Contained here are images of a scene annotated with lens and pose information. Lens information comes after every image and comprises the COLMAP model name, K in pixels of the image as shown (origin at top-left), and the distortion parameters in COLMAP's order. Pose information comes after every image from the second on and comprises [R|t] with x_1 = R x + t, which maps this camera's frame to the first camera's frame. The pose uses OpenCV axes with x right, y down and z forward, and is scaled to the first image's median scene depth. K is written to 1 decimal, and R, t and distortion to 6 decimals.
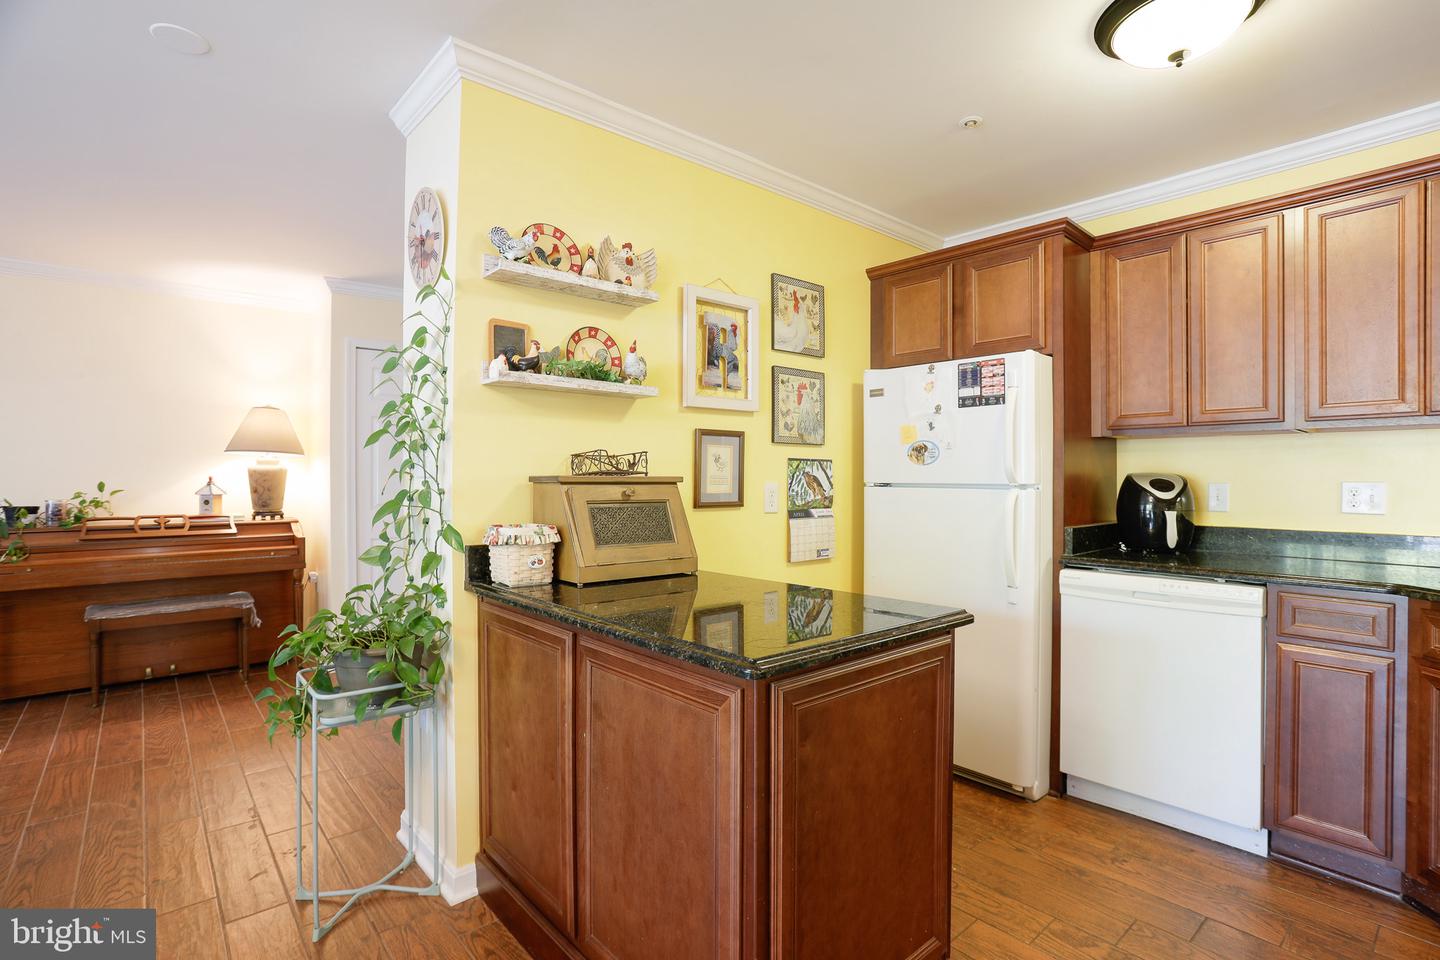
lens RADIAL K [[697.1, 0, 720.8], [0, 697.1, 472.7], [0, 0, 1]] dist [-0.029083, 0.003558]
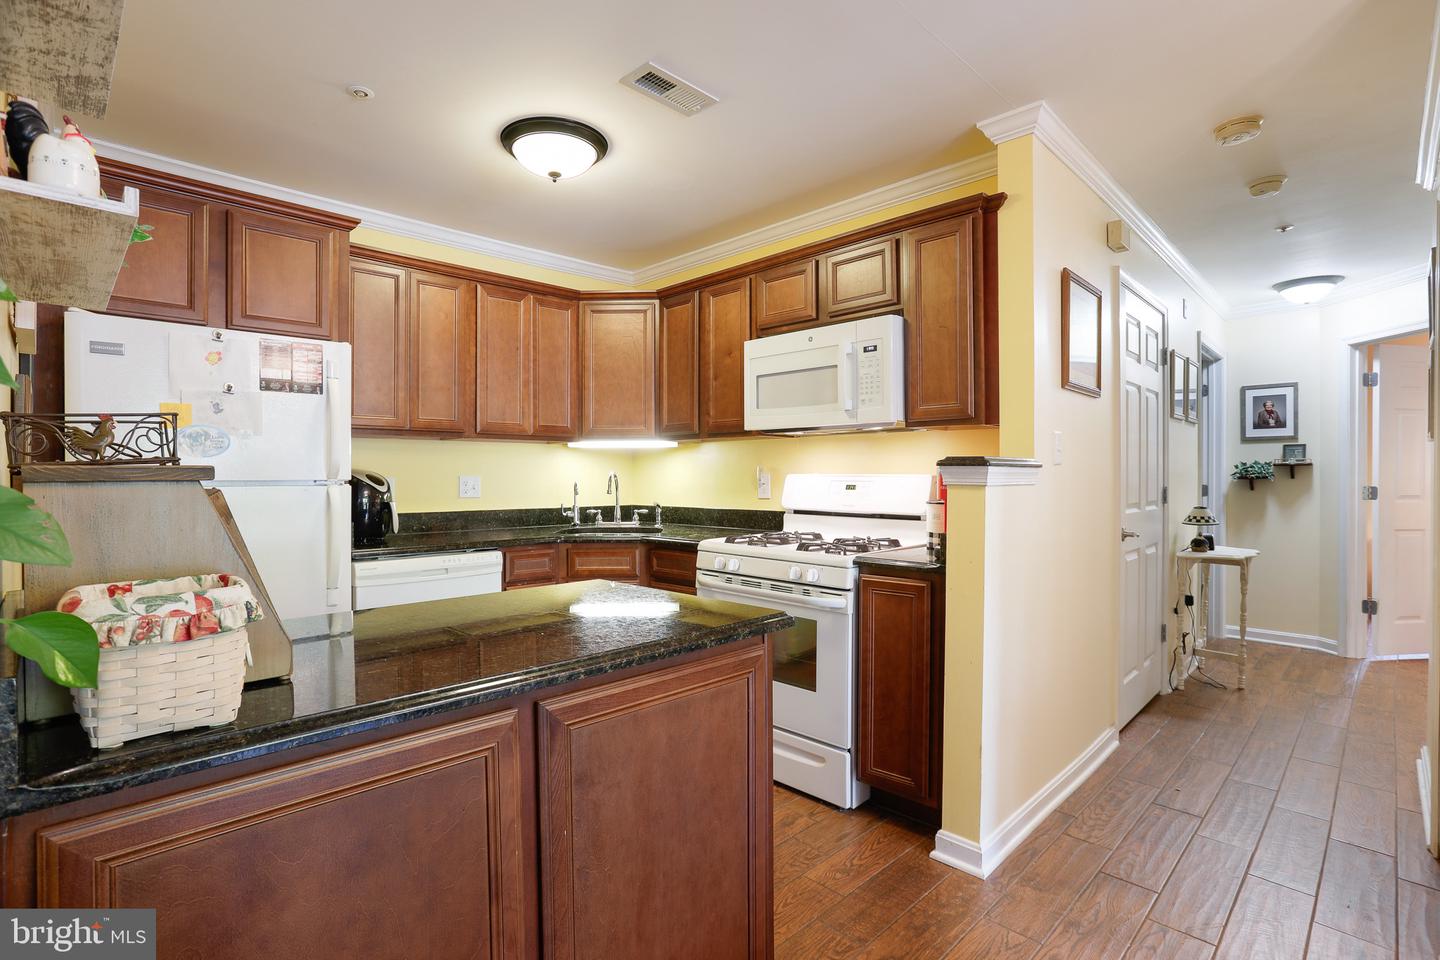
lens RADIAL K [[697.1, 0, 706.7], [0, 697.1, 466.0], [0, 0, 1]] dist [-0.029083, 0.003558]
pose [[-0.051586, 0.009675, 0.998622, -0.527141], [-0.003374, 0.999946, -0.009862, 0.004479], [-0.998663, -0.003879, -0.051551, 0.514874]]
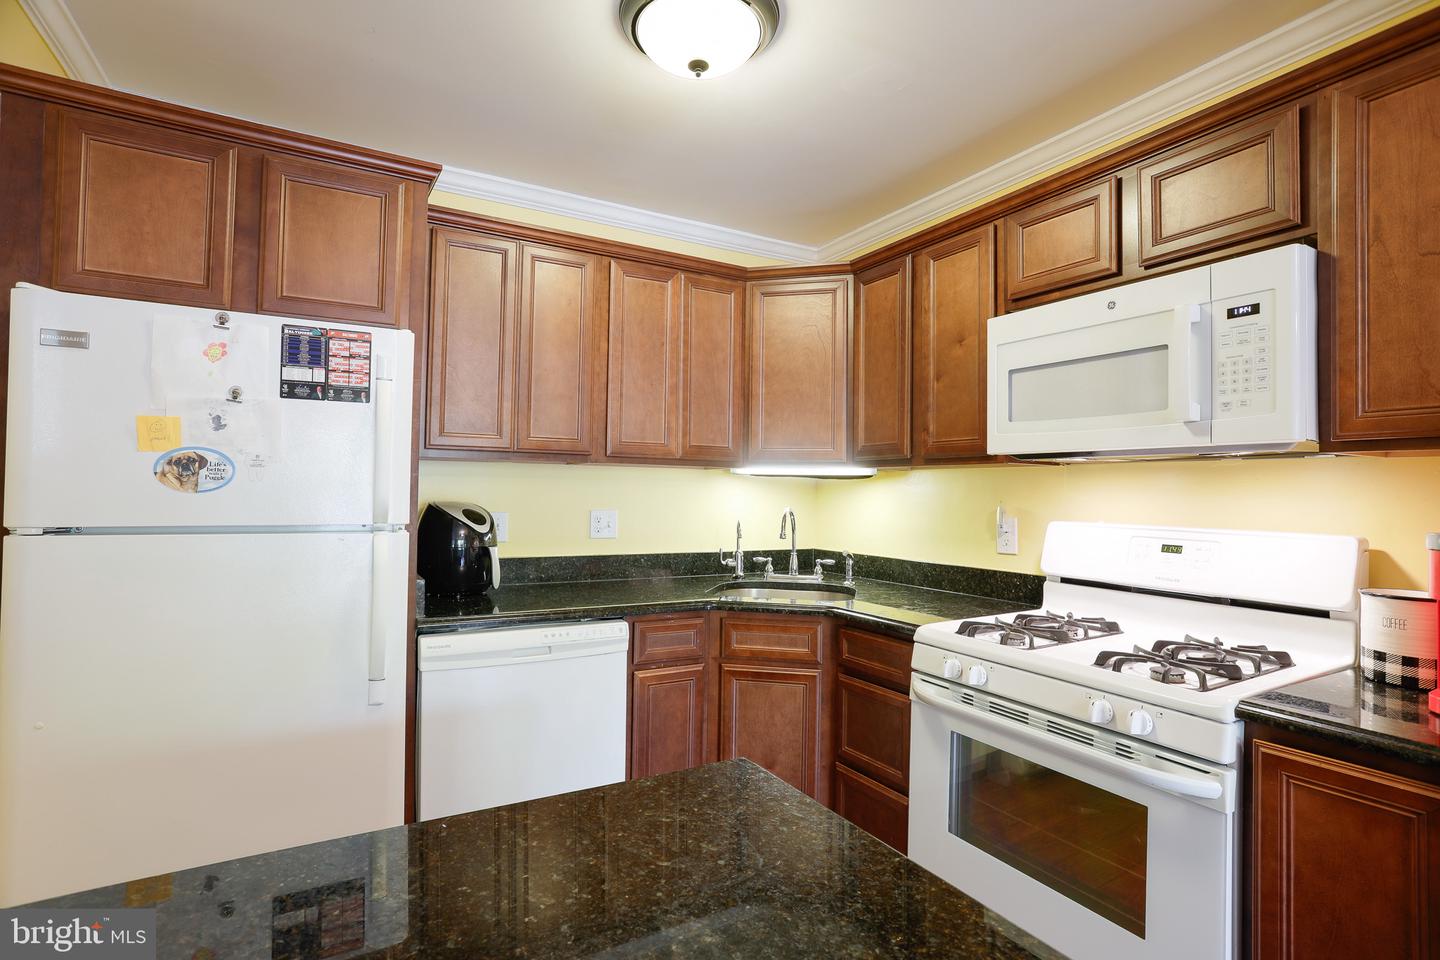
lens RADIAL K [[697.1, 0, 703.5], [0, 697.1, 471.9], [0, 0, 1]] dist [-0.029083, 0.003558]
pose [[0.213129, 0.028083, 0.976620, -0.156139], [-0.021525, 0.999479, -0.024043, -0.024121], [-0.976787, -0.015897, 0.213622, 0.533035]]
